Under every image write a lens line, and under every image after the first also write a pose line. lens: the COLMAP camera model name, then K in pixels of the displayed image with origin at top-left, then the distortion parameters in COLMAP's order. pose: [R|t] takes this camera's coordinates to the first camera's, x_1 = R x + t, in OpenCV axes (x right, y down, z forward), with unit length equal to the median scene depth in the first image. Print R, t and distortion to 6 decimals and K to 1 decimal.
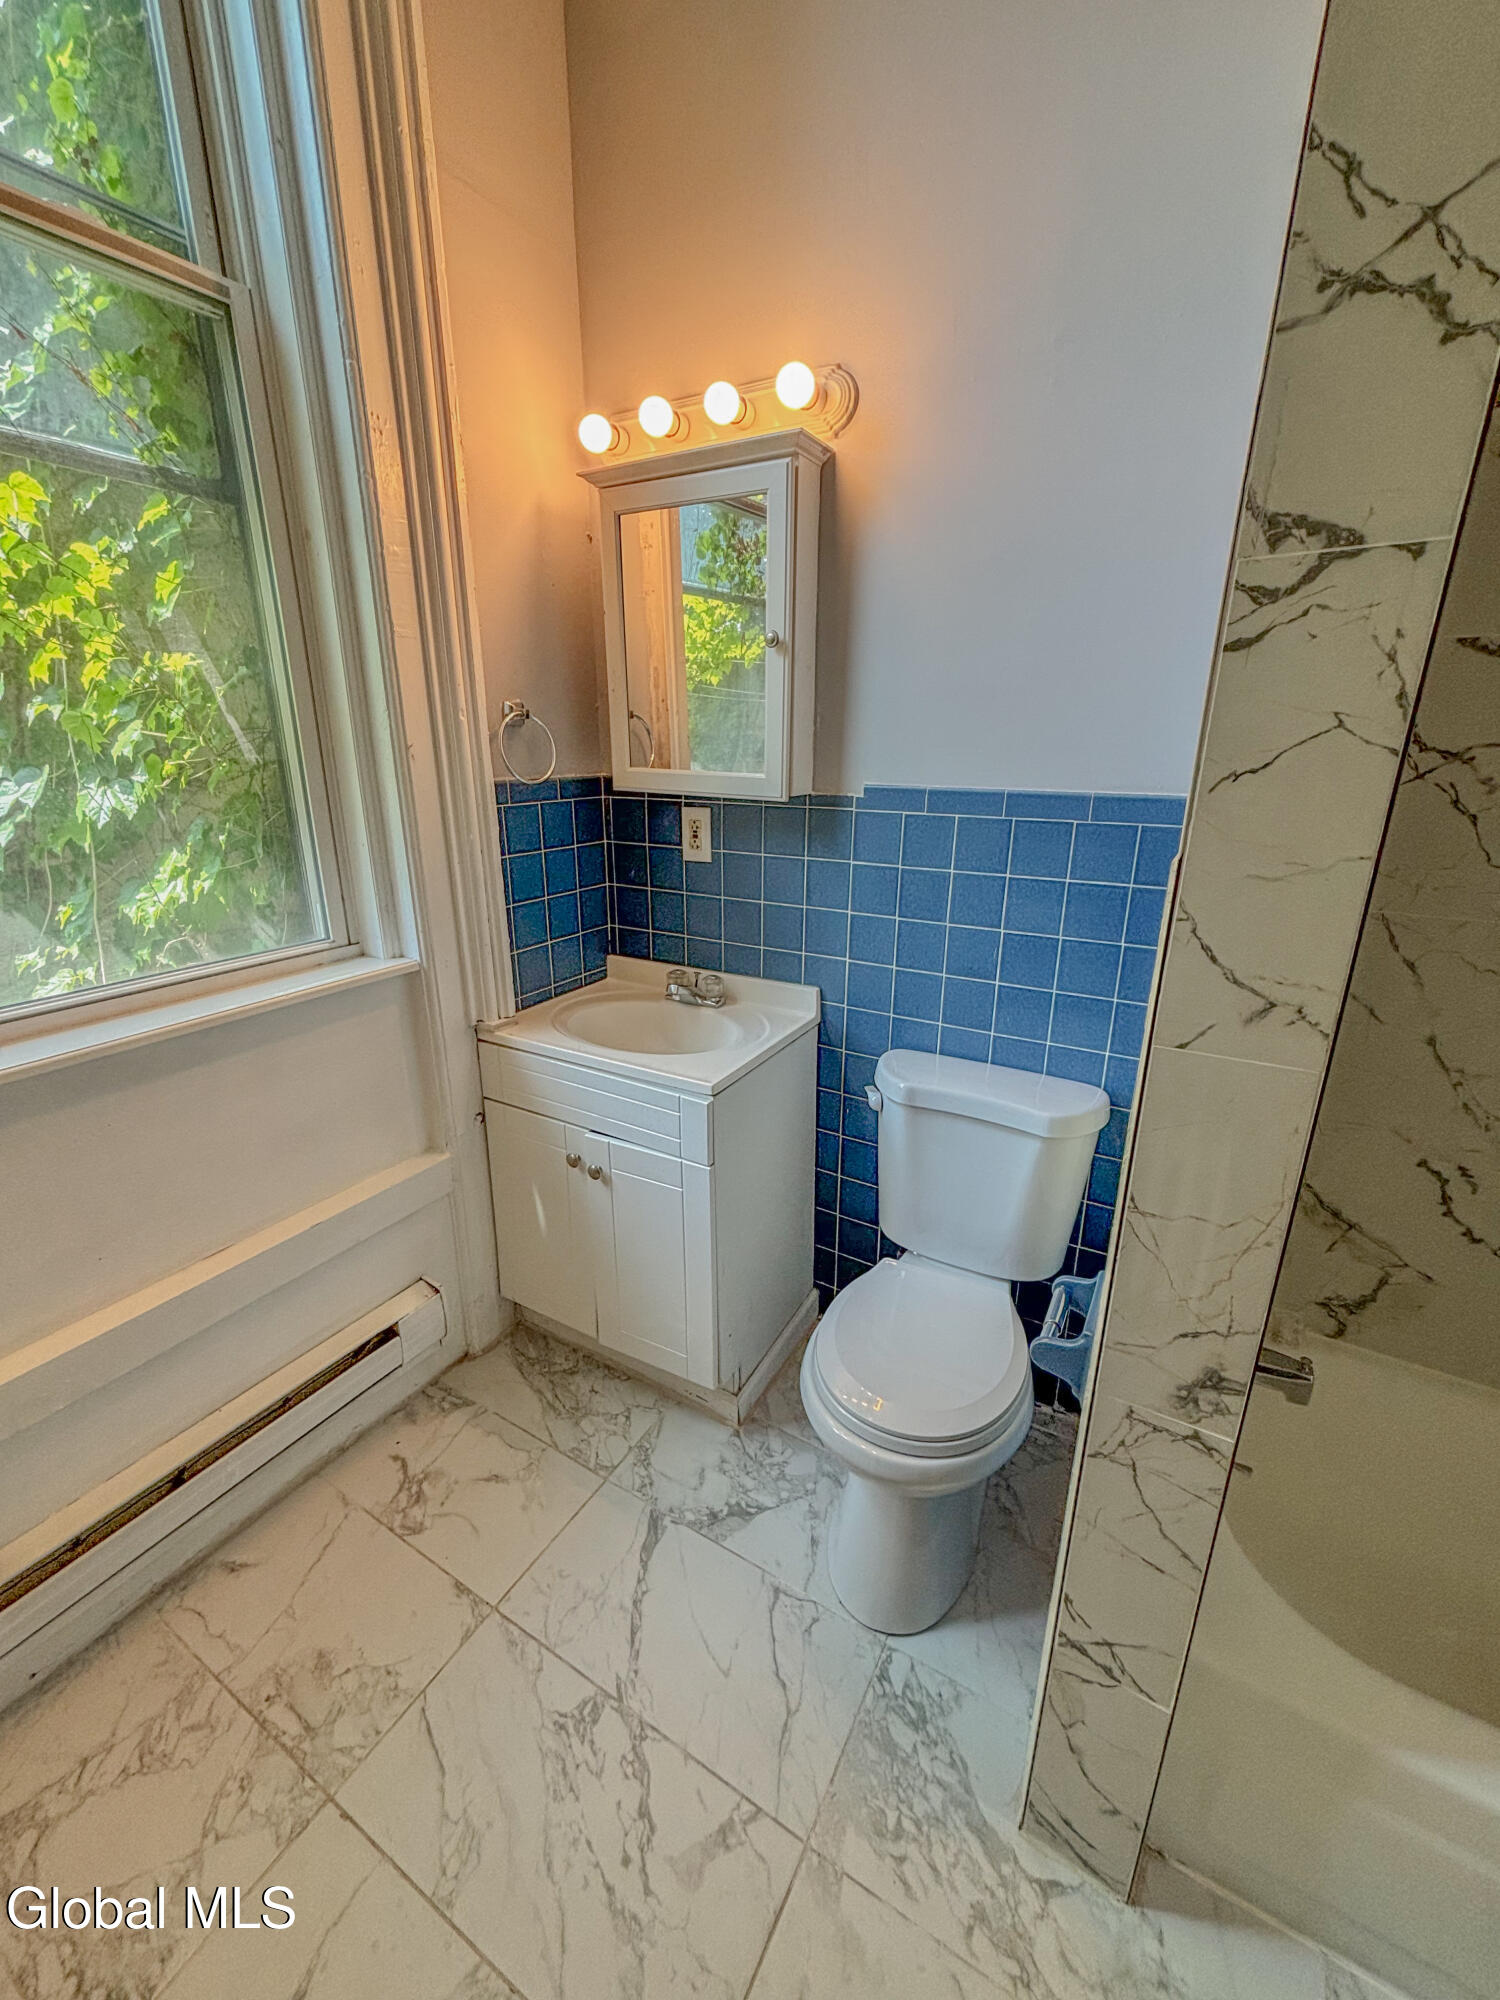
lens RADIAL K [[811.8, 0, 750.0], [0, 811.8, 1000.0], [0, 0, 1]] dist [-0.000700, 0.000239]
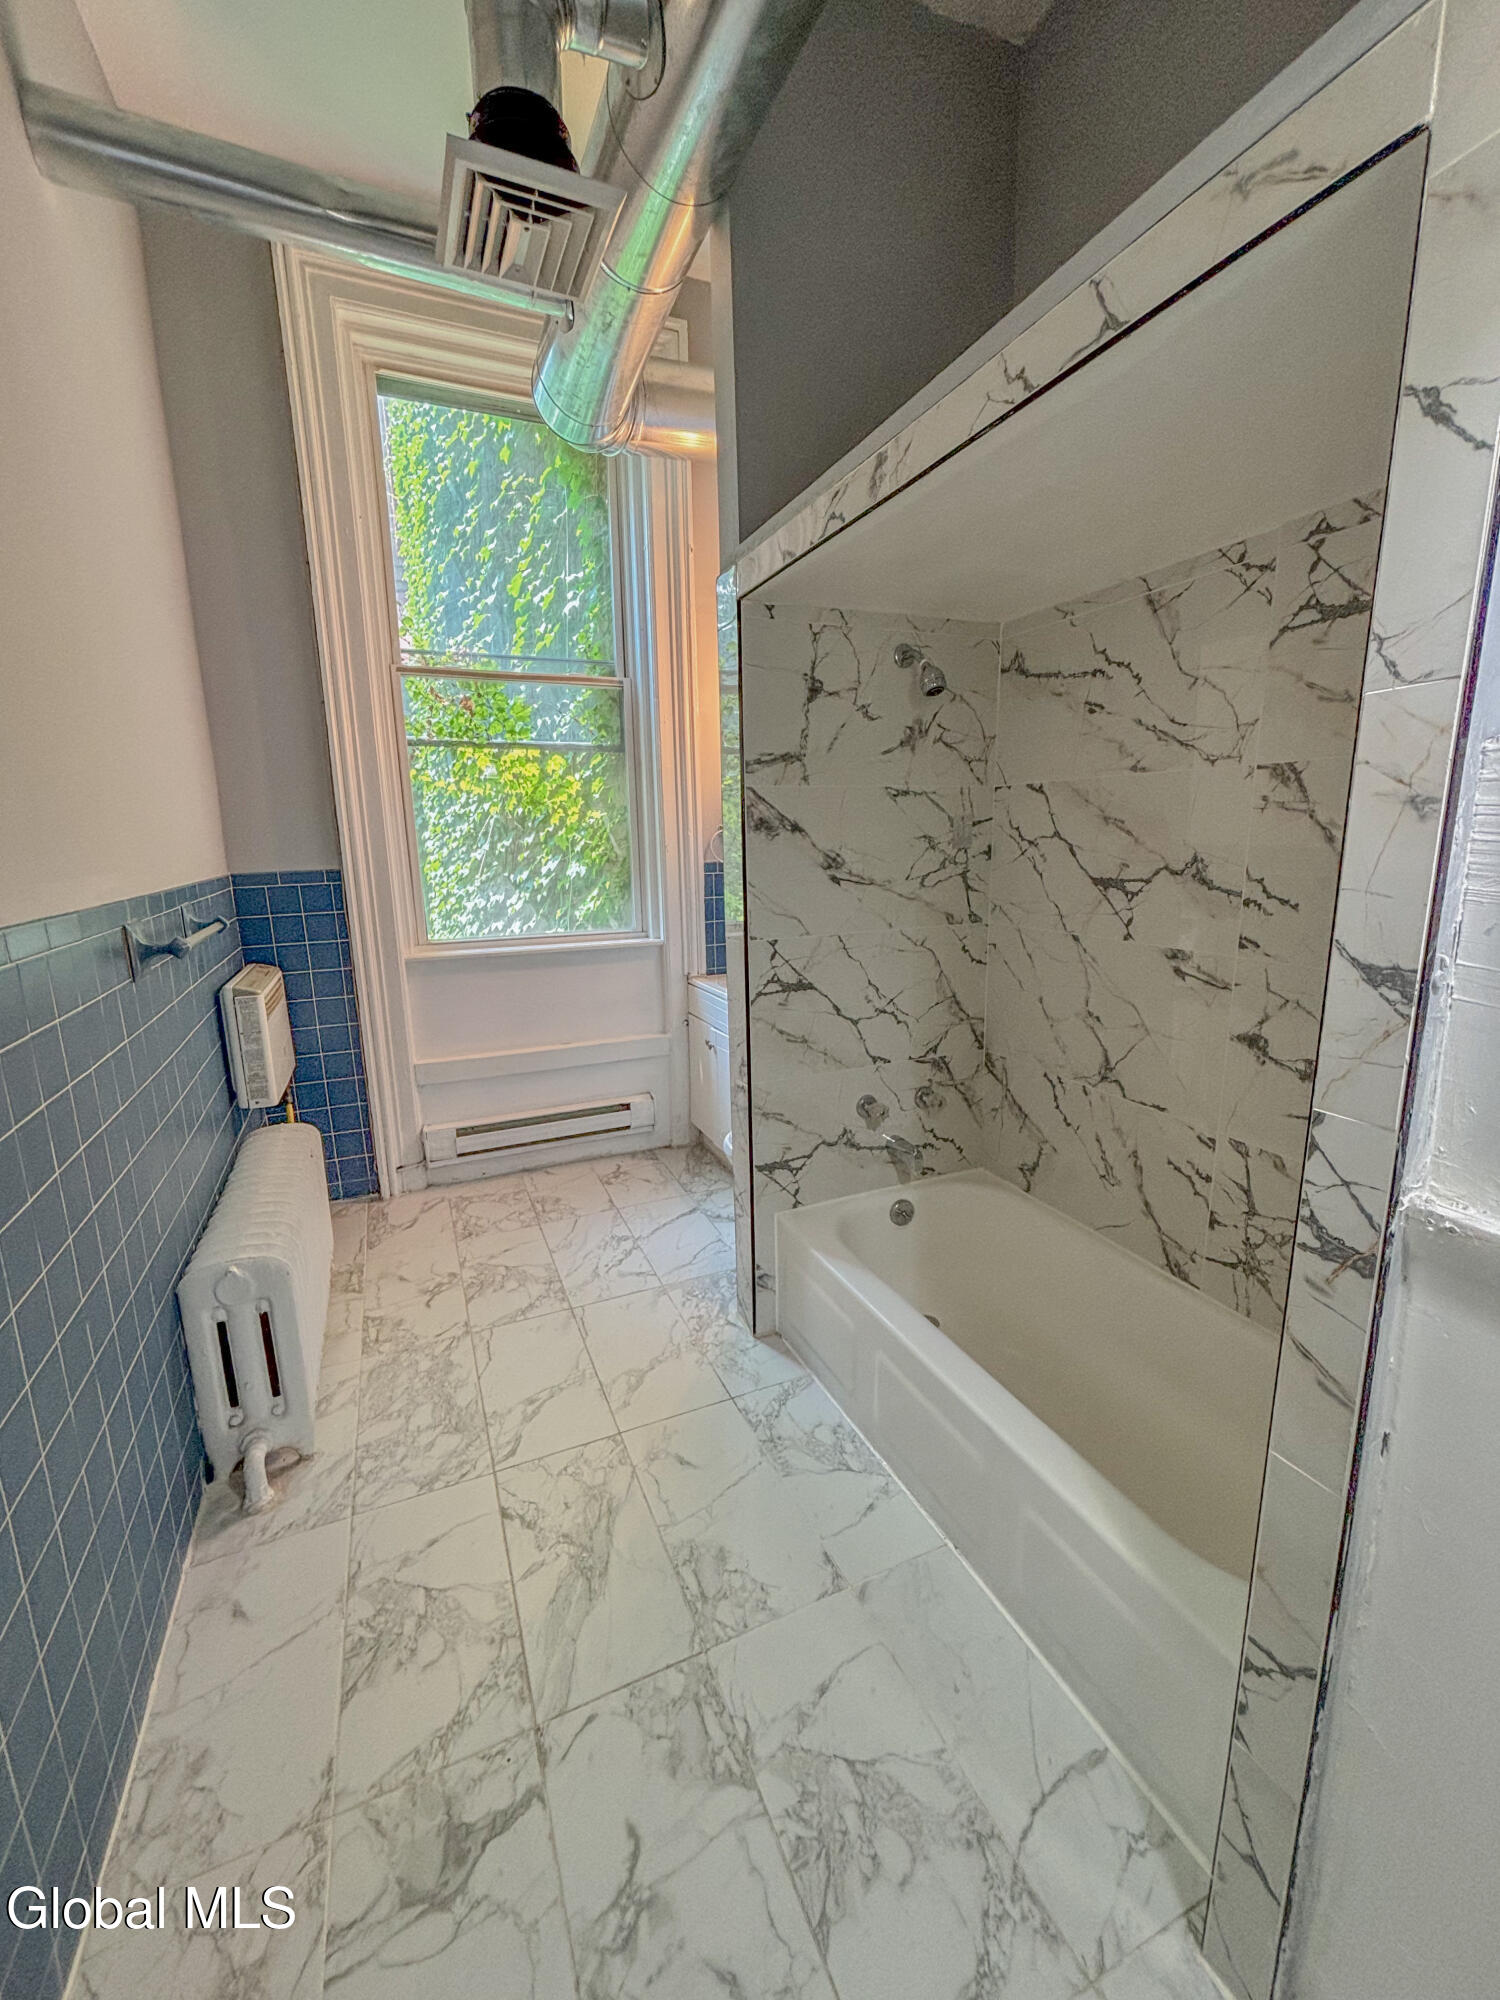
lens RADIAL K [[811.8, 0, 750.0], [0, 811.8, 1000.0], [0, 0, 1]] dist [-0.000700, 0.000239]
pose [[0.807089, 0.096752, -0.582448, 1.243726], [-0.161350, 0.985075, -0.059946, 0.236508], [0.567955, 0.142360, 0.810654, -0.723386]]
